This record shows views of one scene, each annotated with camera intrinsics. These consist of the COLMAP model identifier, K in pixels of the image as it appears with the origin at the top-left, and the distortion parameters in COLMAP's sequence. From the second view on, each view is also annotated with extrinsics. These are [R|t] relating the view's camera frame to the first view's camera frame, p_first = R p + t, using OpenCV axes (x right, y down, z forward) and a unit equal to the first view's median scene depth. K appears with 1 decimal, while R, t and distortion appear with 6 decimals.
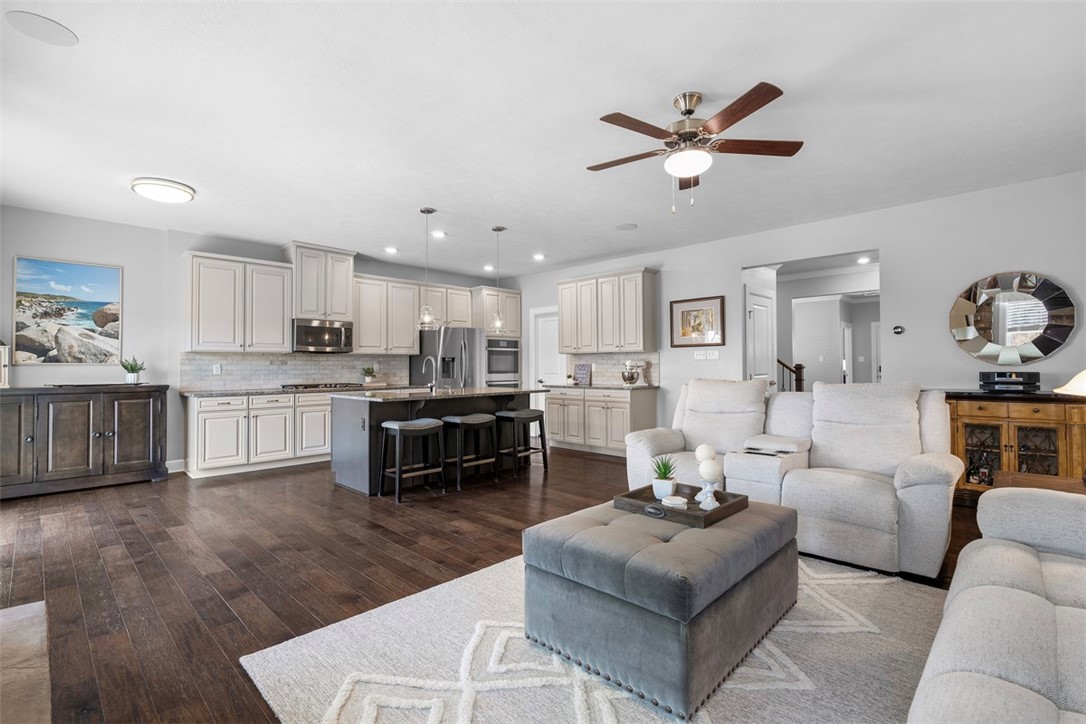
lens RADIAL K [[493.7, 0, 544.6], [0, 493.7, 358.9], [0, 0, 1]] dist [-0.006511, 0.001401]
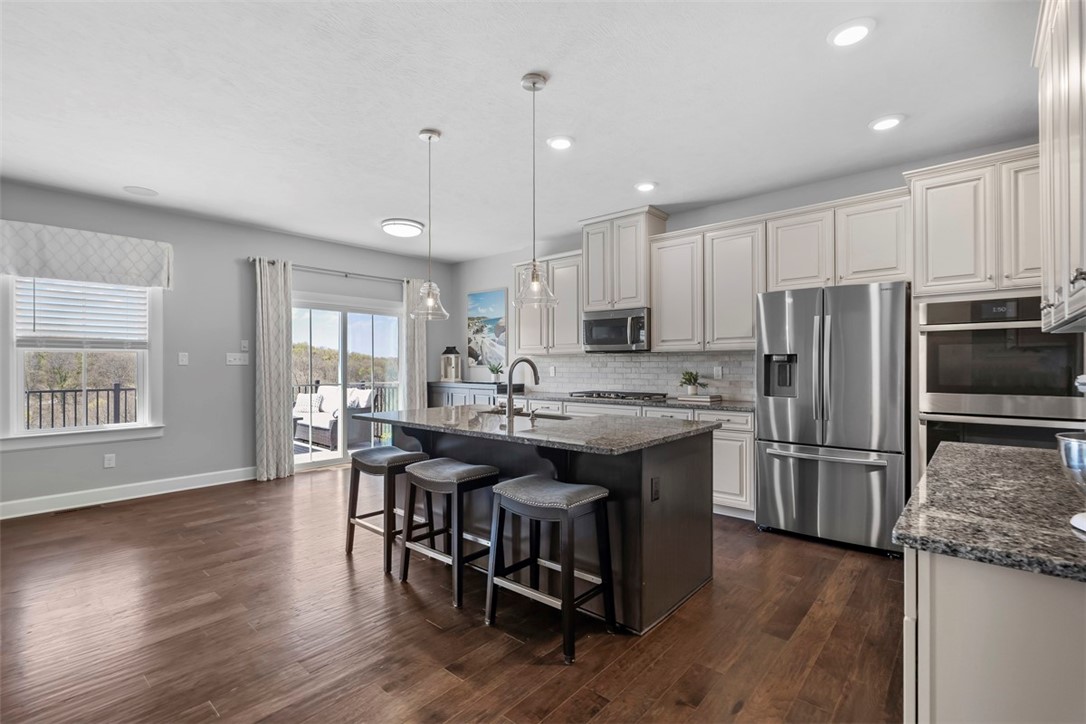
lens RADIAL K [[498.6, 0, 539.7], [0, 498.6, 364.3], [0, 0, 1]] dist [-0.002900, 0.000054]
pose [[0.041871, 0.005679, -0.999107, 0.363074], [0.018480, 0.999808, 0.006457, -0.000744], [0.998952, -0.018734, 0.041758, 0.944962]]
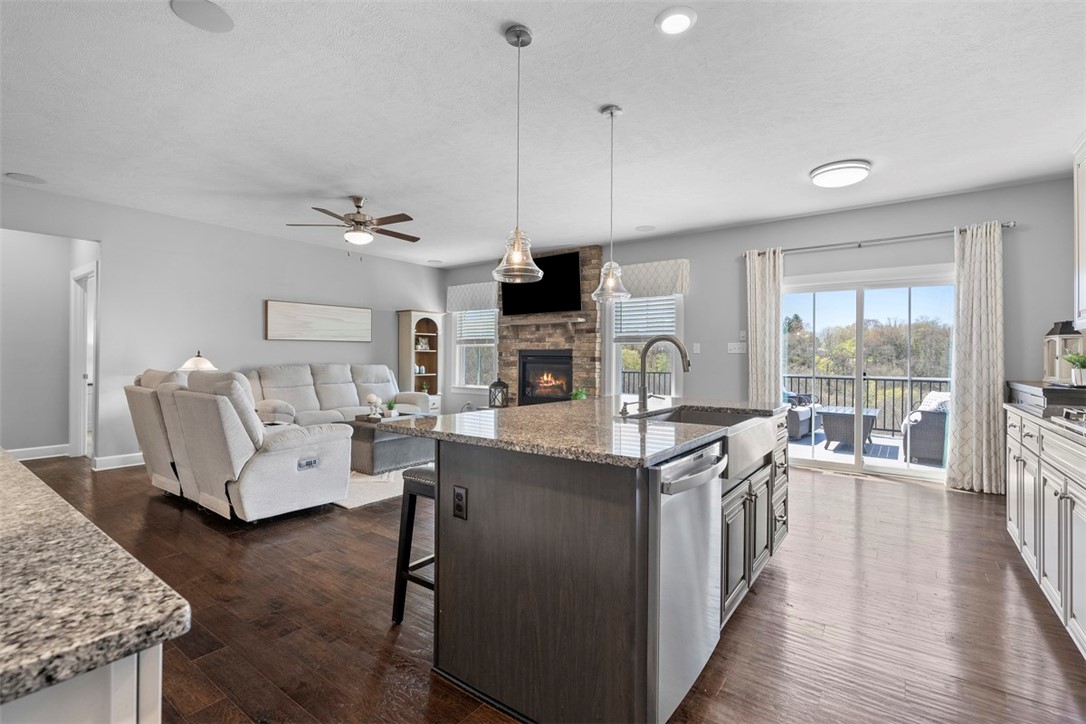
lens RADIAL K [[493.7, 0, 544.6], [0, 493.7, 358.9], [0, 0, 1]] dist [-0.006511, 0.001401]
pose [[-0.991130, -0.001566, -0.132889, -0.057643], [0.000487, 0.999881, -0.015412, 0.022452], [0.132897, -0.015340, -0.991011, 1.370331]]
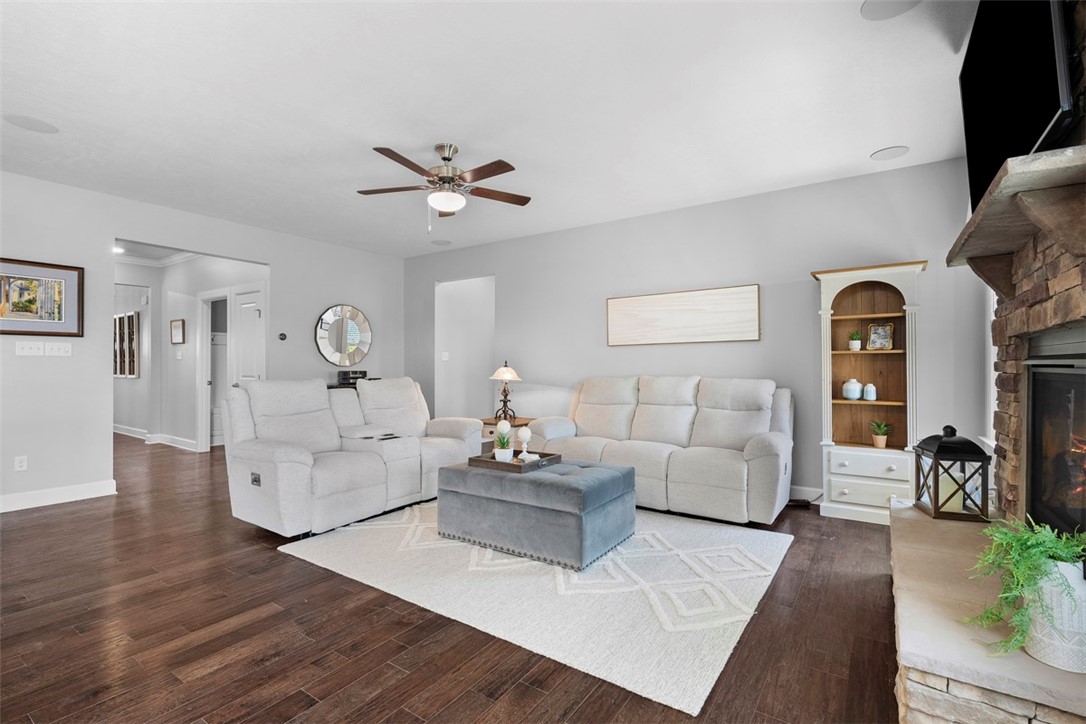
lens RADIAL K [[496.1, 0, 543.5], [0, 496.1, 365.4], [0, 0, 1]] dist [-0.005359, 0.000316]
pose [[-0.169288, 0.006755, 0.985544, -0.479575], [-0.017600, 0.999796, -0.009876, 0.010031], [-0.985410, -0.019018, -0.169134, 0.479159]]
